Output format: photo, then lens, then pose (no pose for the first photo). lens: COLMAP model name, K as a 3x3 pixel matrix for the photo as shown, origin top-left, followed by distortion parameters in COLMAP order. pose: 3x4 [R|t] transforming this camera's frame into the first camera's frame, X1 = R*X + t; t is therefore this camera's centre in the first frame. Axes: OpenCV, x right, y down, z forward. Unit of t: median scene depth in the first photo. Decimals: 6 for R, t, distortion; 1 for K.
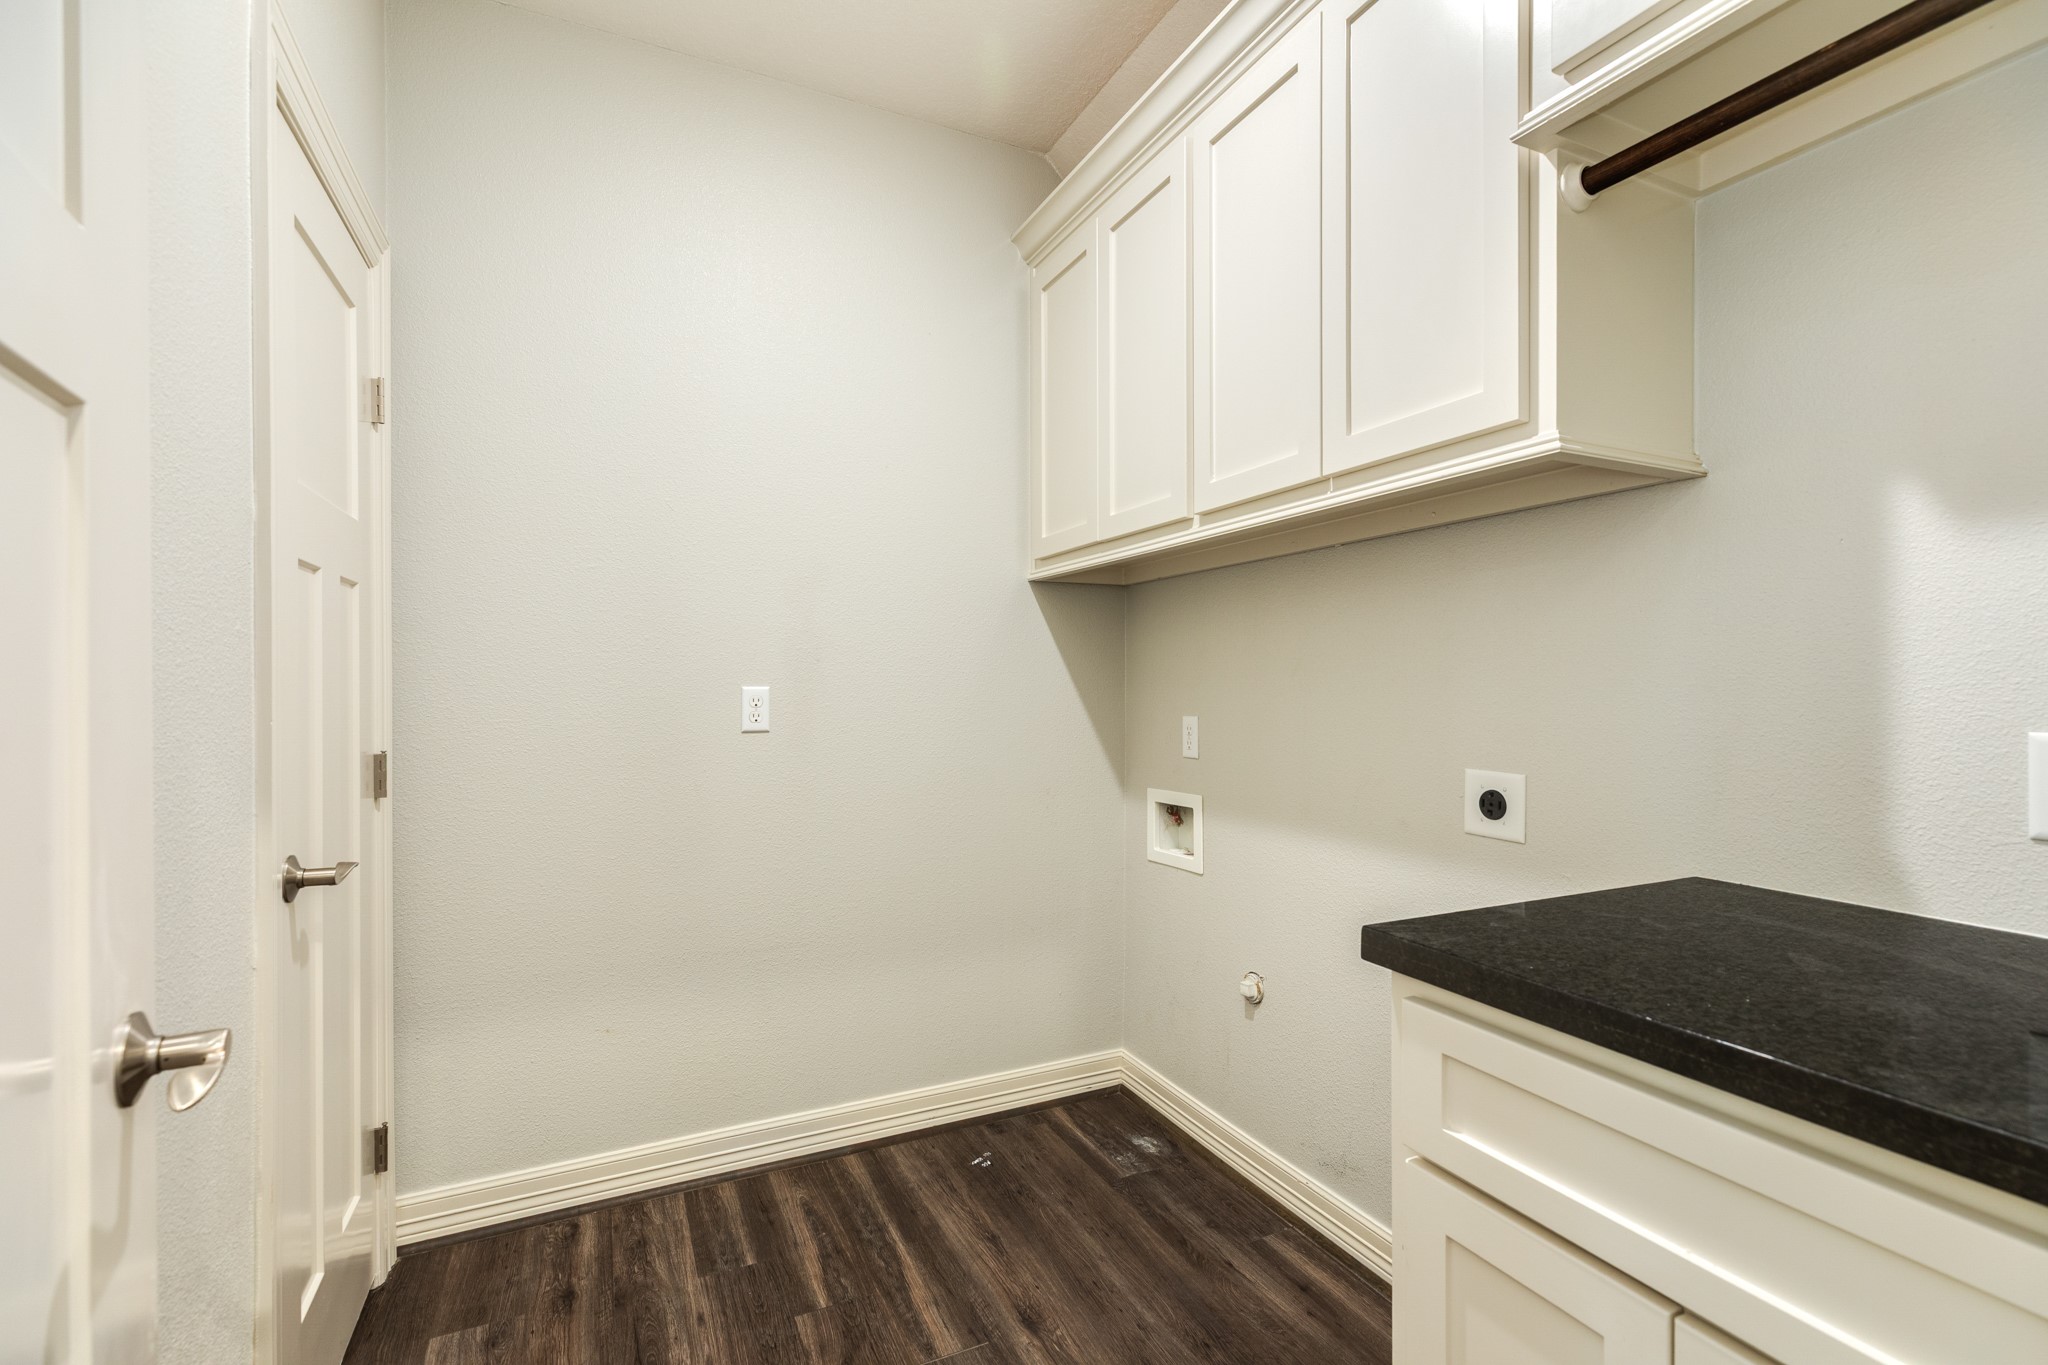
lens RADIAL K [[913.7, 0, 1022.4], [0, 913.7, 688.3], [0, 0, 1]] dist [0.003617, 0.000415]
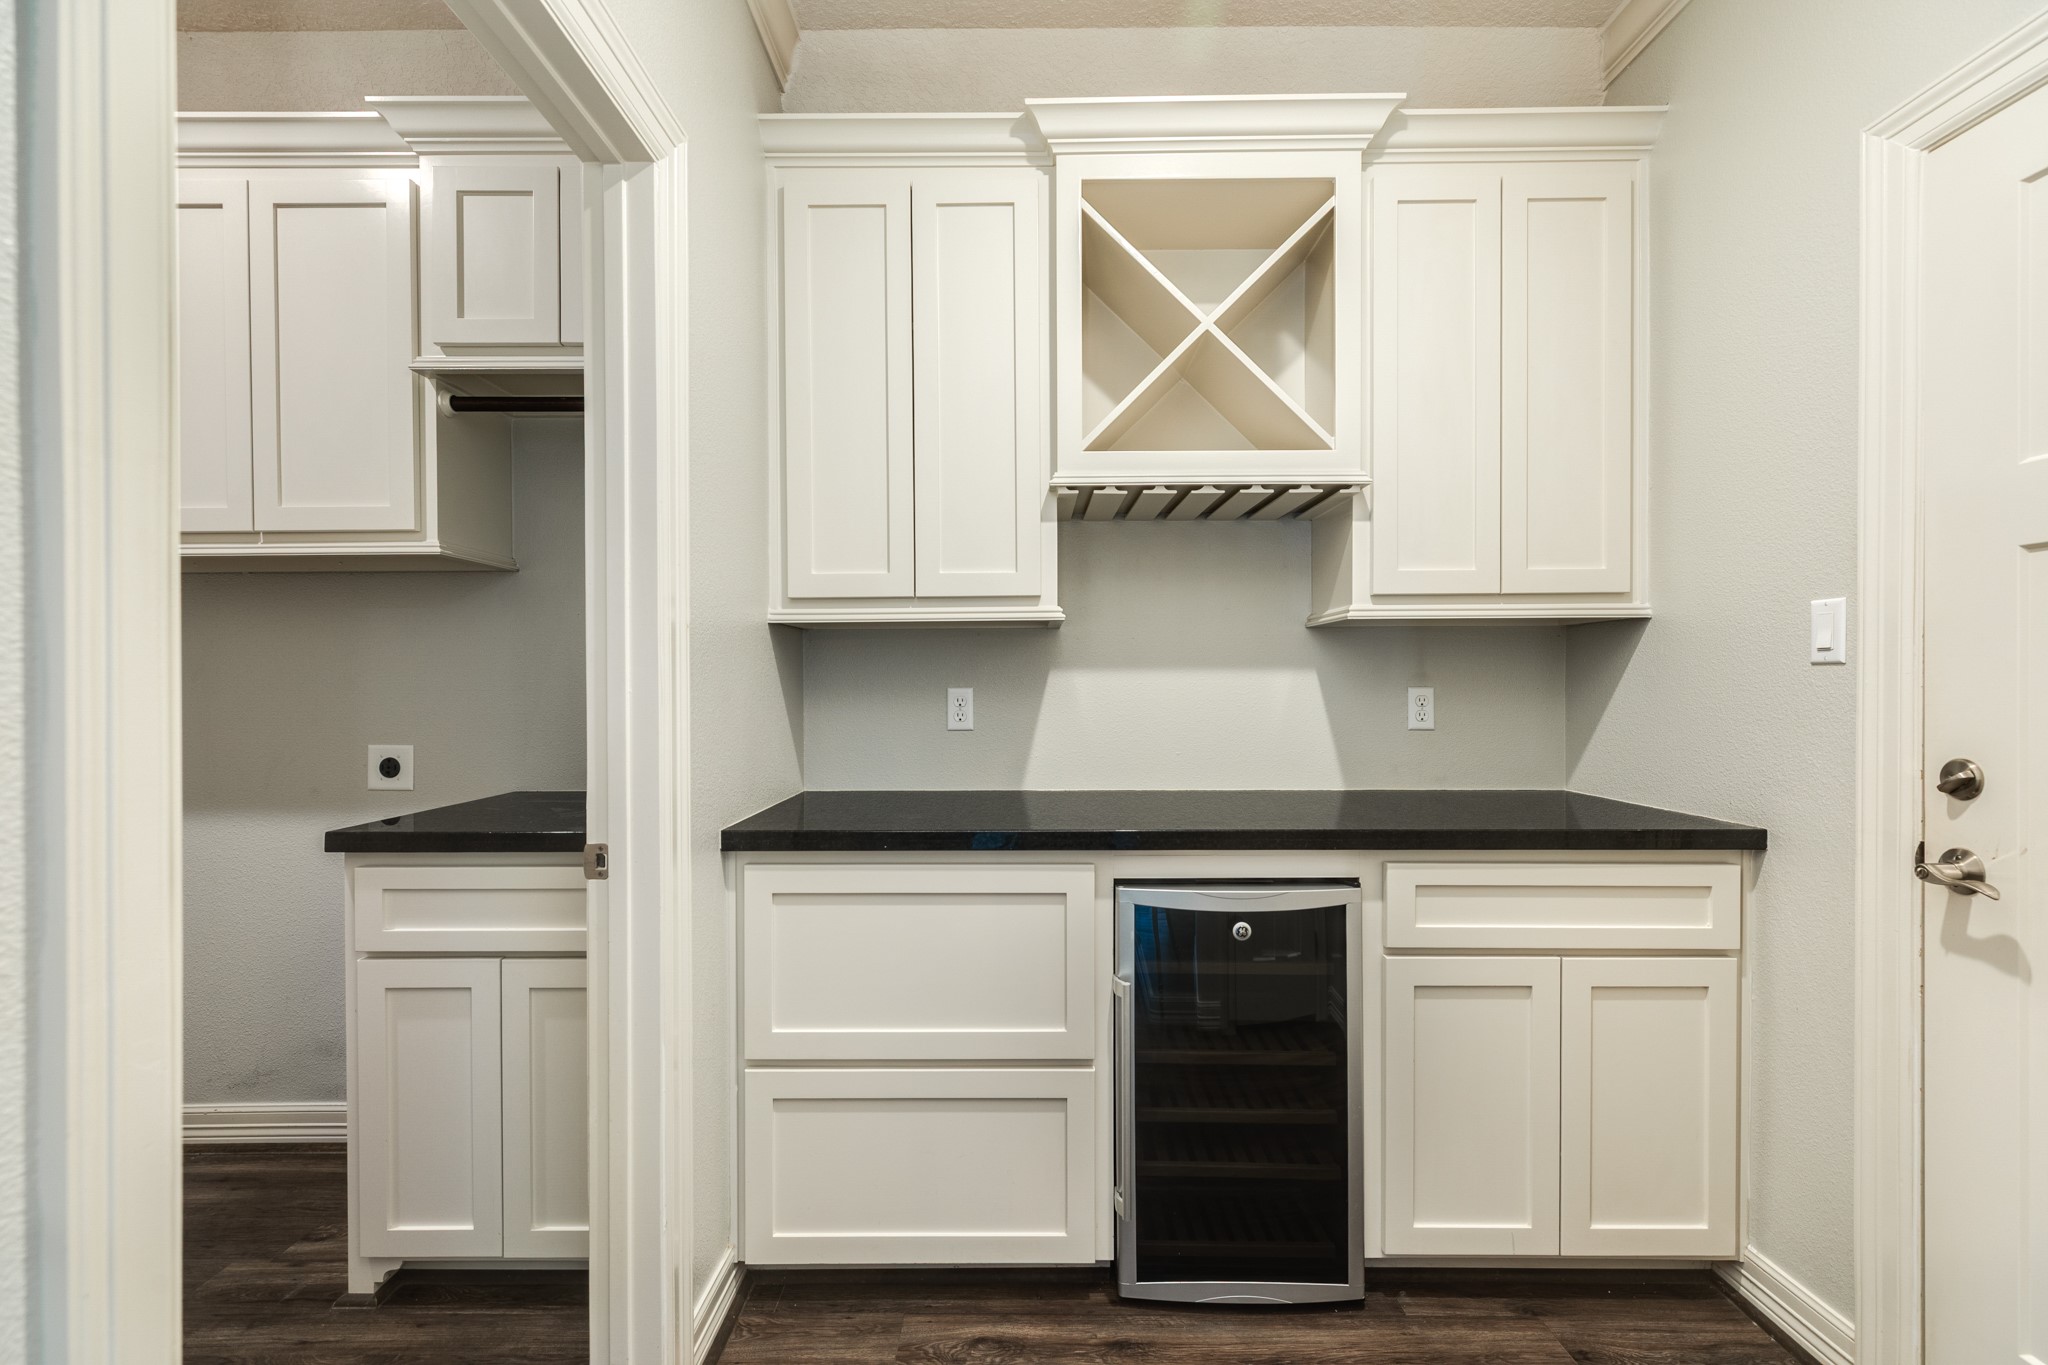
lens RADIAL K [[913.7, 0, 1022.4], [0, 913.7, 688.3], [0, 0, 1]] dist [0.003617, 0.000415]
pose [[0.430410, -0.004437, 0.902623, -0.511739], [0.008643, 0.999962, 0.000794, 0.008197], [-0.902592, 0.007459, 0.430432, -0.754047]]
